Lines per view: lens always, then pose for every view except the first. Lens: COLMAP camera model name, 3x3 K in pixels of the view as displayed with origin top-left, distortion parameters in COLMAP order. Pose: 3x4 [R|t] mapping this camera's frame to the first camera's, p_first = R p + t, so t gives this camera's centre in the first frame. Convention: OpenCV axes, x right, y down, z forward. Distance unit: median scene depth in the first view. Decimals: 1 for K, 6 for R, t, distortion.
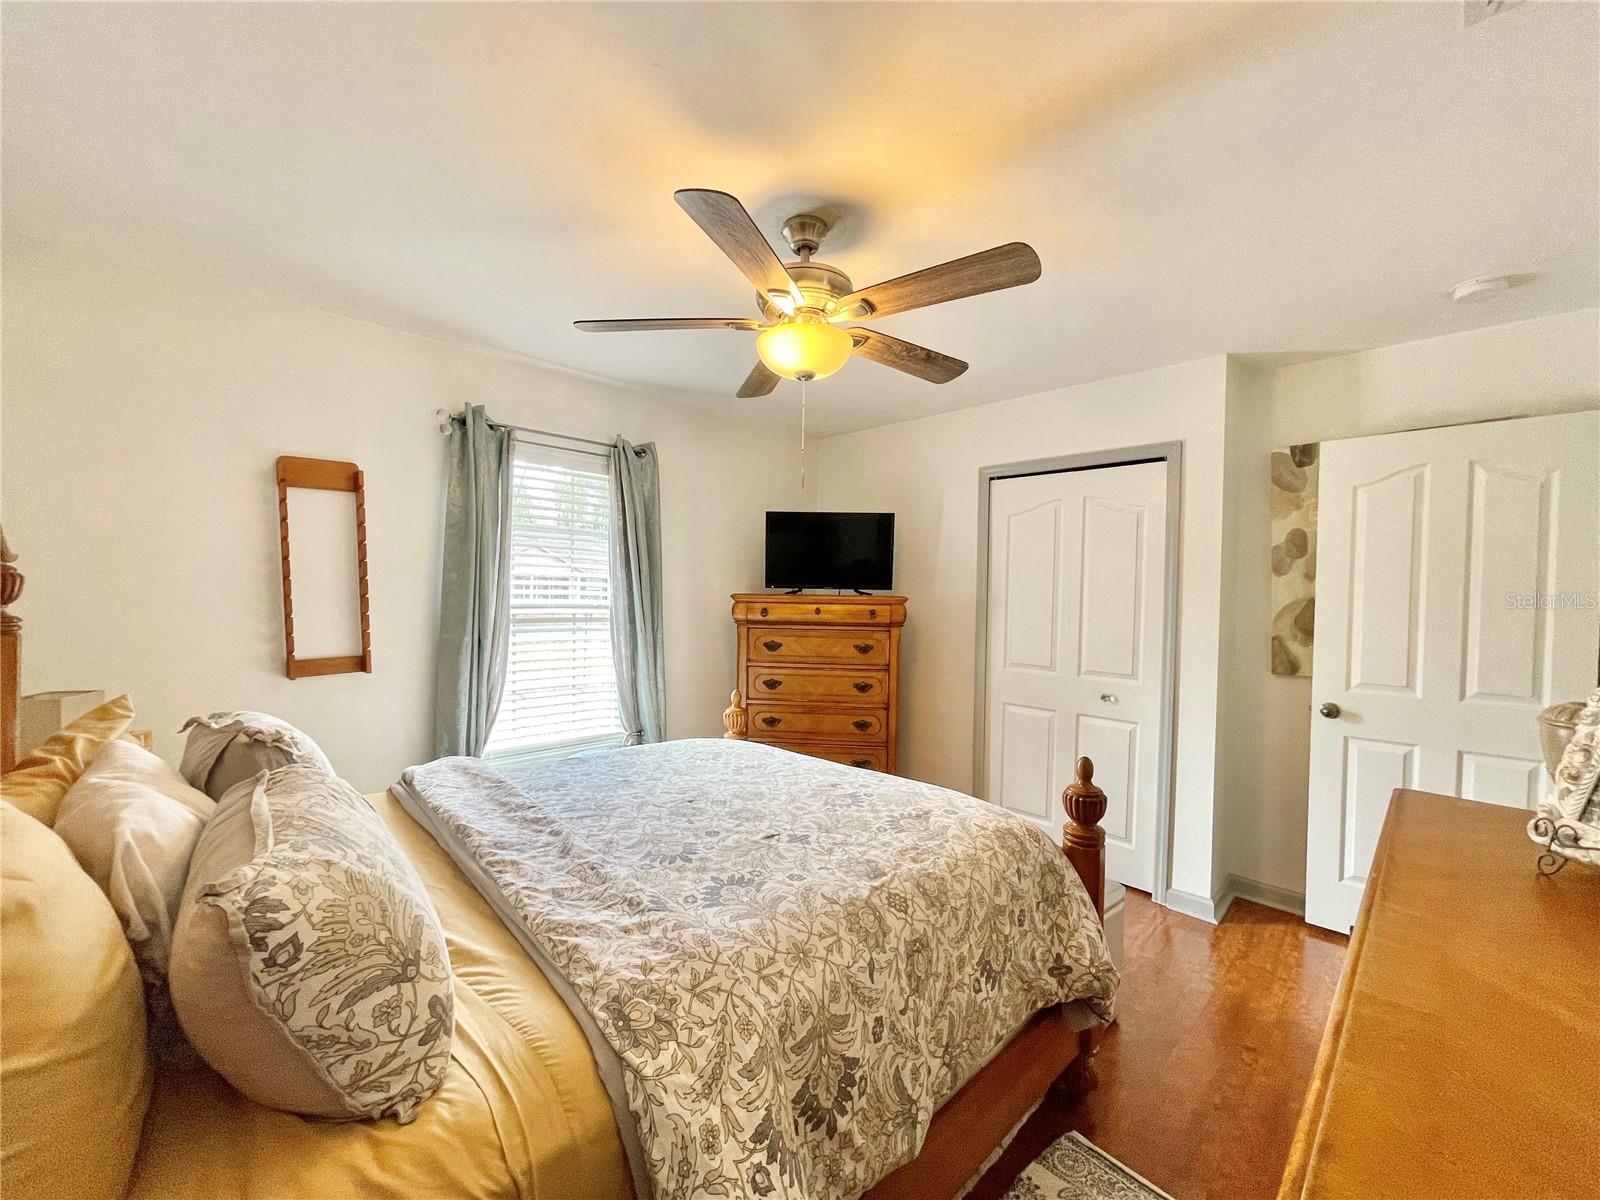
lens RADIAL K [[646.4, 0, 798.2], [0, 646.4, 599.3], [0, 0, 1]] dist [0.000929, -0.000698]
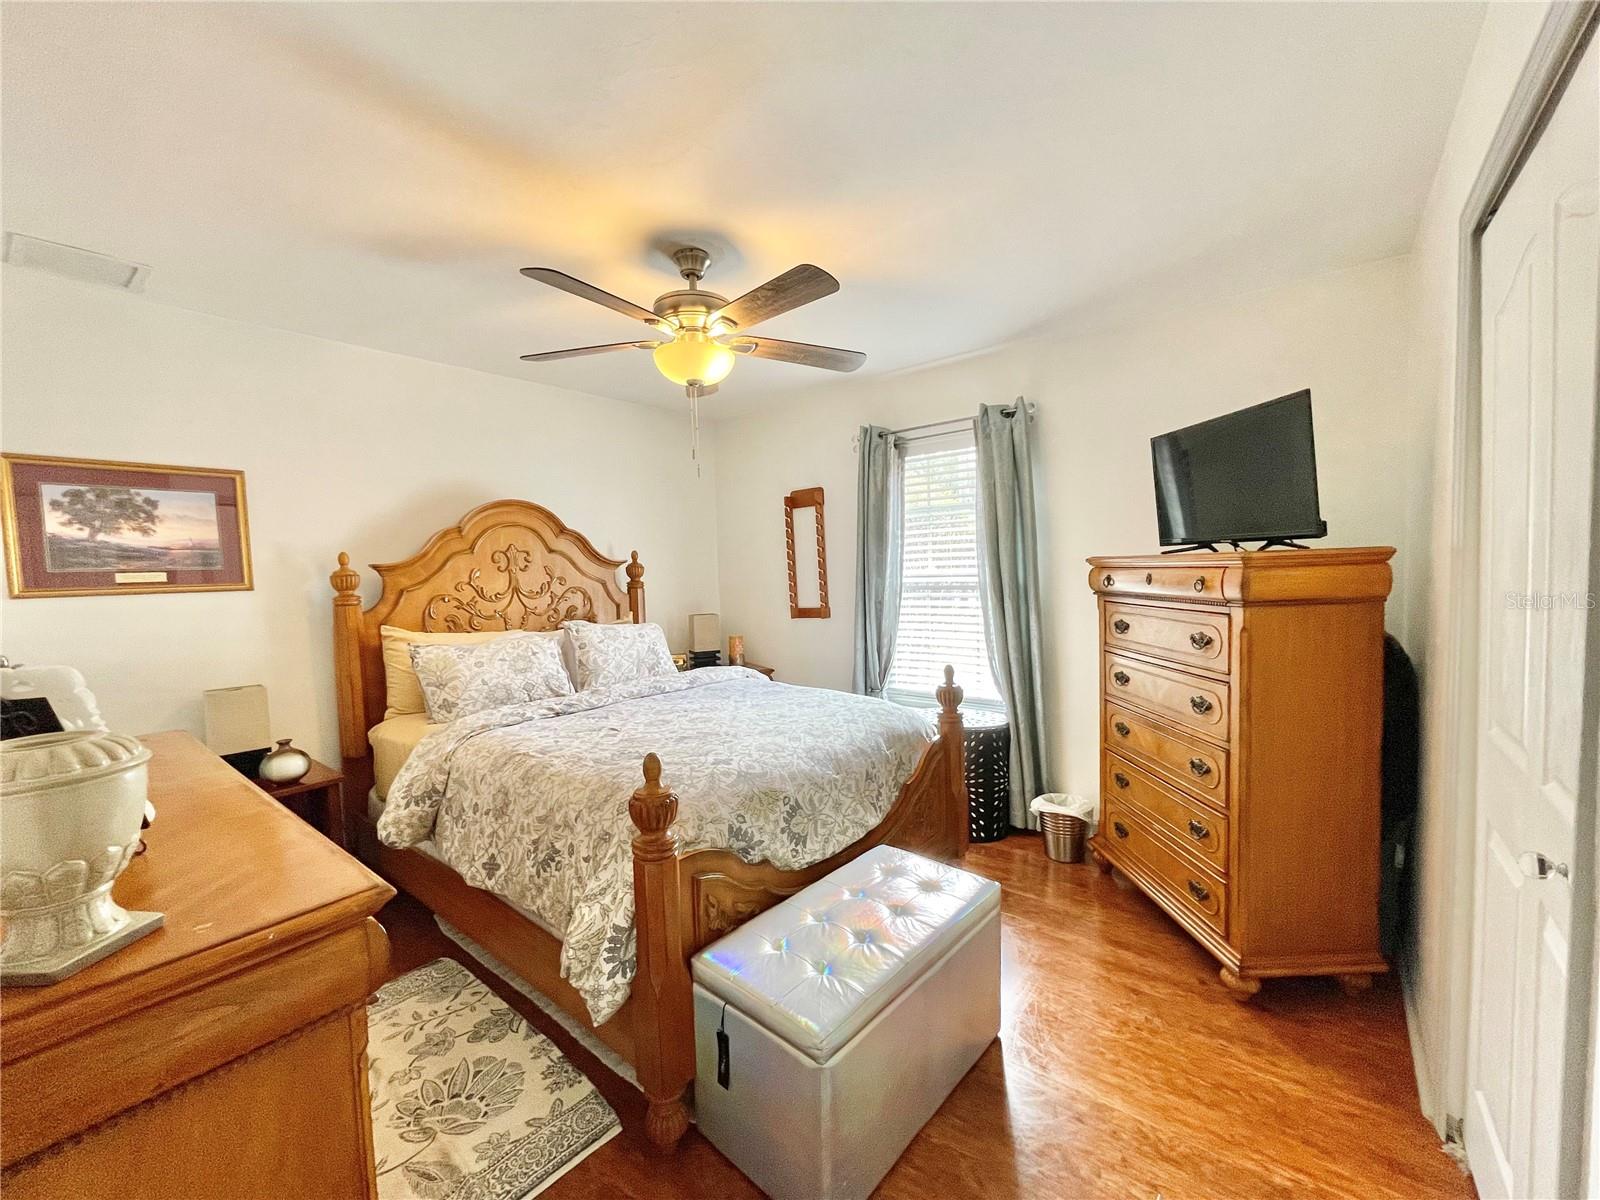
lens RADIAL K [[646.4, 0, 797.2], [0, 646.4, 604.2], [0, 0, 1]] dist [0.000929, -0.000698]
pose [[0.102103, 0.035182, -0.994151, 0.890806], [0.018349, 0.999138, 0.037243, 0.017207], [0.994605, -0.022045, 0.101369, 0.767346]]
